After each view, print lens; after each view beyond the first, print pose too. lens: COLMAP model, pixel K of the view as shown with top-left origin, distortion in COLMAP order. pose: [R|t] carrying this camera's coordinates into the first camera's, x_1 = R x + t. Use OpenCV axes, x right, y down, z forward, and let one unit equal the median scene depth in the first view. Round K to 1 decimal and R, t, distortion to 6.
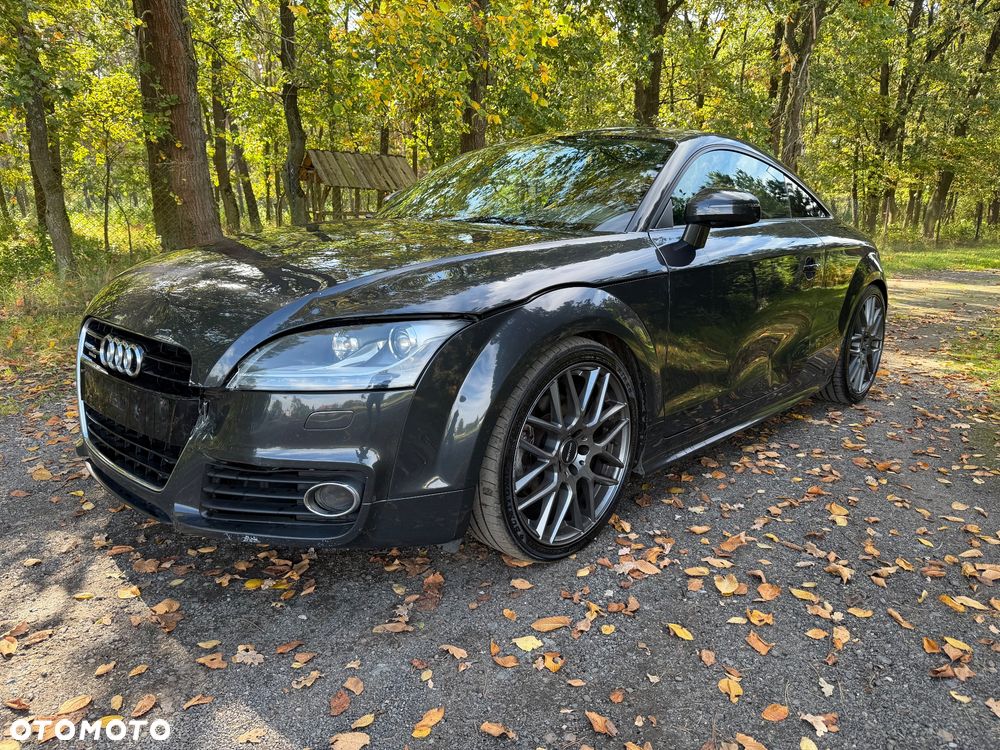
lens RADIAL K [[710.3, 0, 504.4], [0, 710.3, 374.2], [0, 0, 1]] dist [0.024460, -0.030328]
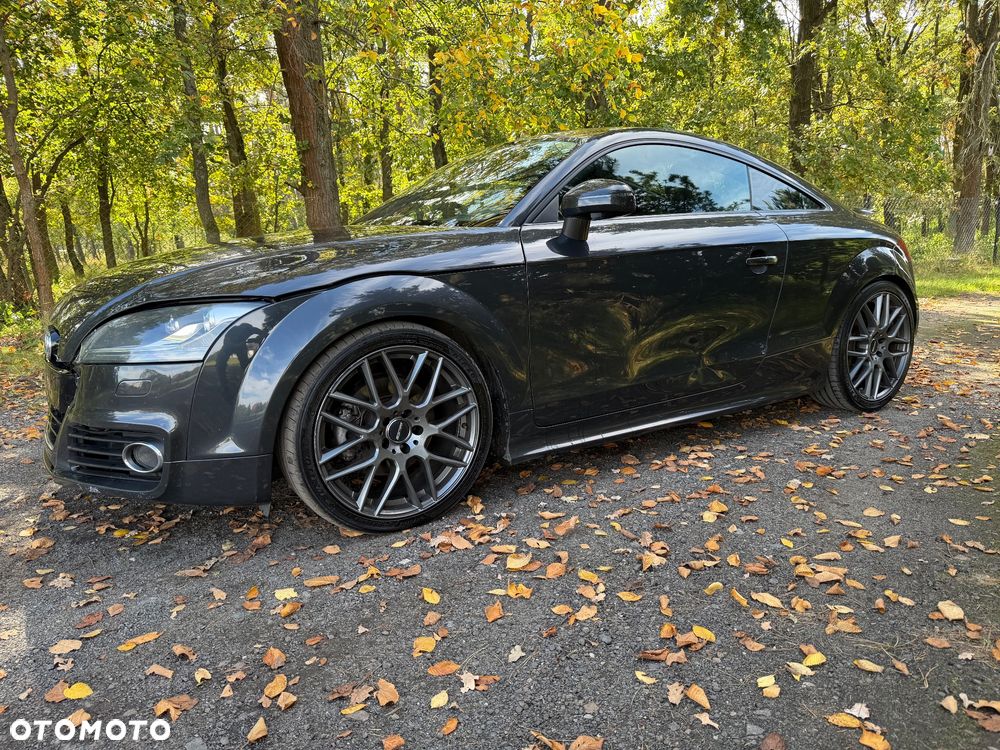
lens RADIAL K [[710.3, 0, 504.4], [0, 710.3, 374.2], [0, 0, 1]] dist [0.024460, -0.030328]
pose [[0.968035, 0.003374, -0.250791, 0.513667], [-0.013141, 0.999219, -0.037278, 0.063112], [0.250469, 0.039382, 0.967323, 0.010732]]
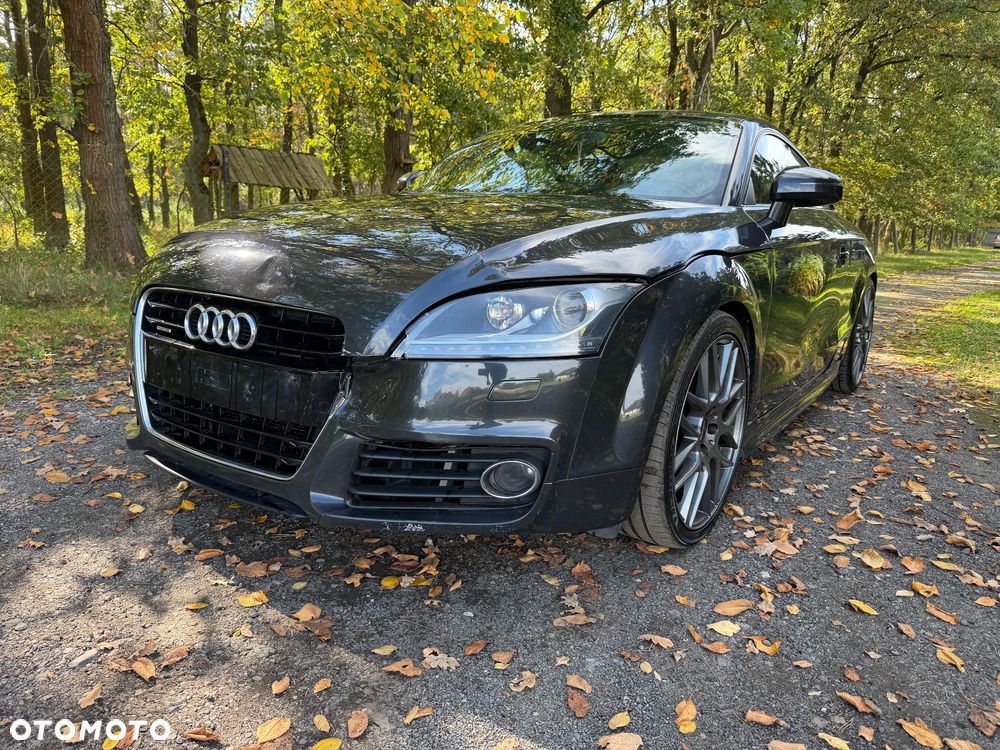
lens RADIAL K [[710.6, 0, 500.0], [0, 710.6, 375.0], [0, 0, 1]] dist [0.044226, -0.067745]
pose [[0.988867, -0.008261, 0.148573, -0.322326], [0.010086, 0.999883, -0.011533, 0.044537], [-0.148460, 0.012904, 0.988834, 0.093293]]
